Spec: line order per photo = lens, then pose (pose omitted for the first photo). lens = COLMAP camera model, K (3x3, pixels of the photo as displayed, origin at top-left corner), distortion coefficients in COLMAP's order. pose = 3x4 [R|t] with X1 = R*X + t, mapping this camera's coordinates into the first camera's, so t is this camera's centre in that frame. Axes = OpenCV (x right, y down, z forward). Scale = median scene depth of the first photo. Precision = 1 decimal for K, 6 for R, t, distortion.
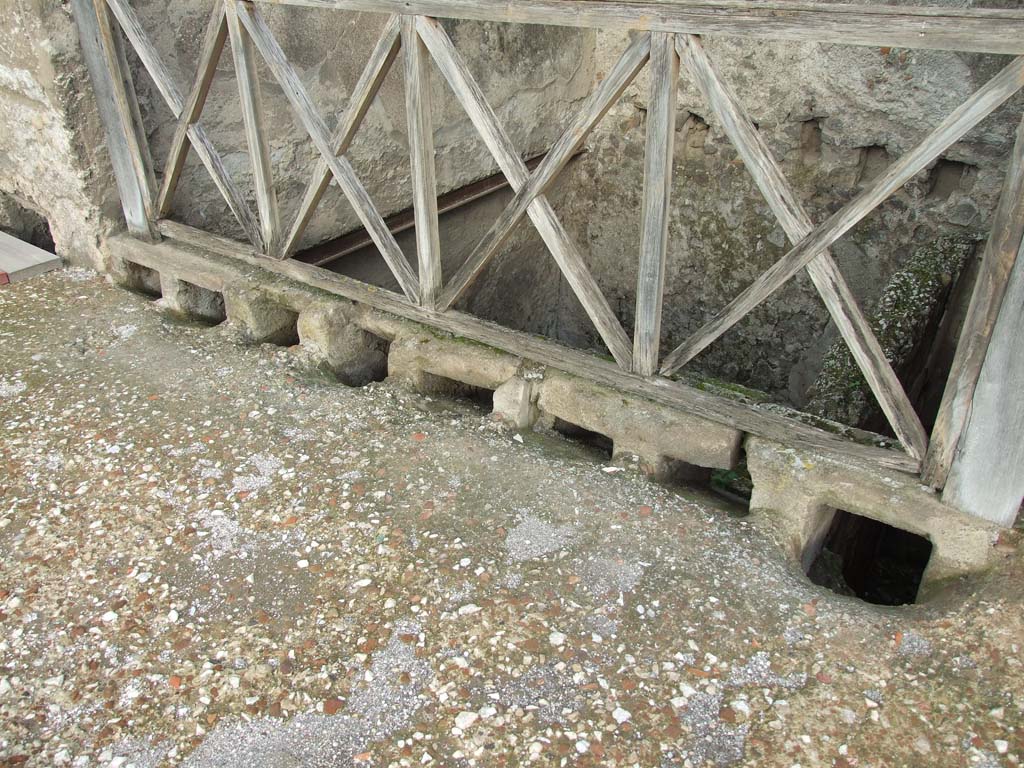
lens RADIAL K [[854.3, 0, 512.2], [0, 854.3, 384.6], [0, 0, 1]] dist [-0.012862, 0.004423]
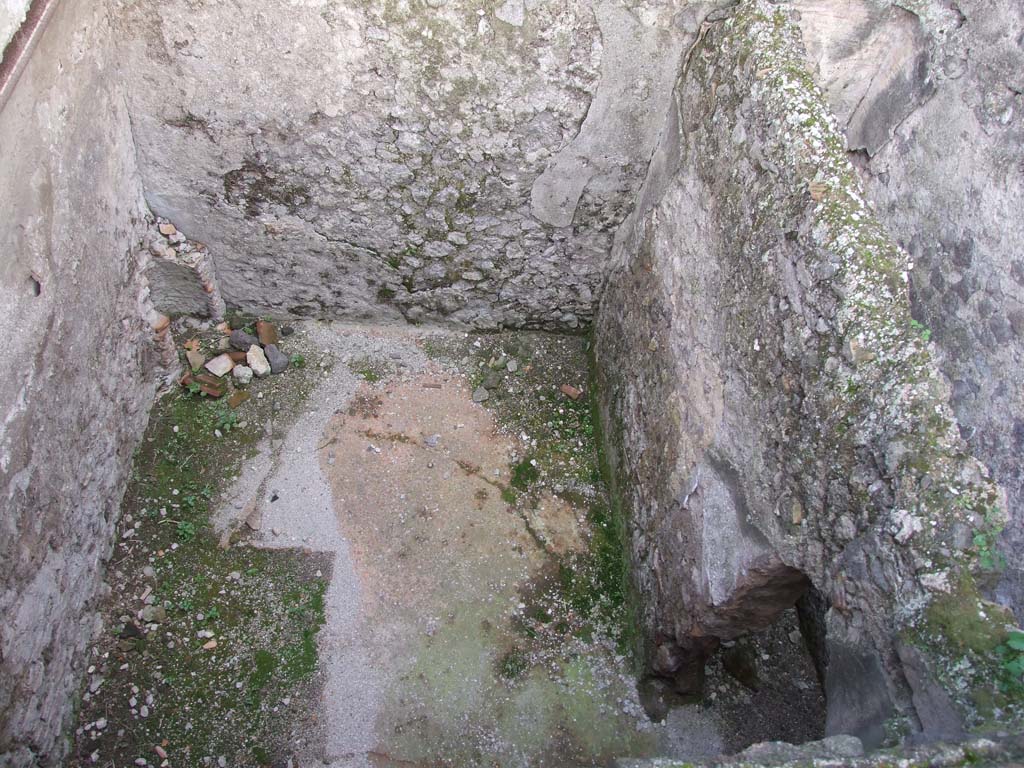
lens RADIAL K [[854.3, 0, 511.9], [0, 854.3, 383.5], [0, 0, 1]] dist [-0.012862, 0.004423]
pose [[0.739560, -0.454425, 0.496537, -0.142400], [0.200699, 0.853019, 0.481745, -0.232173], [-0.642473, -0.256624, 0.722062, 0.421137]]
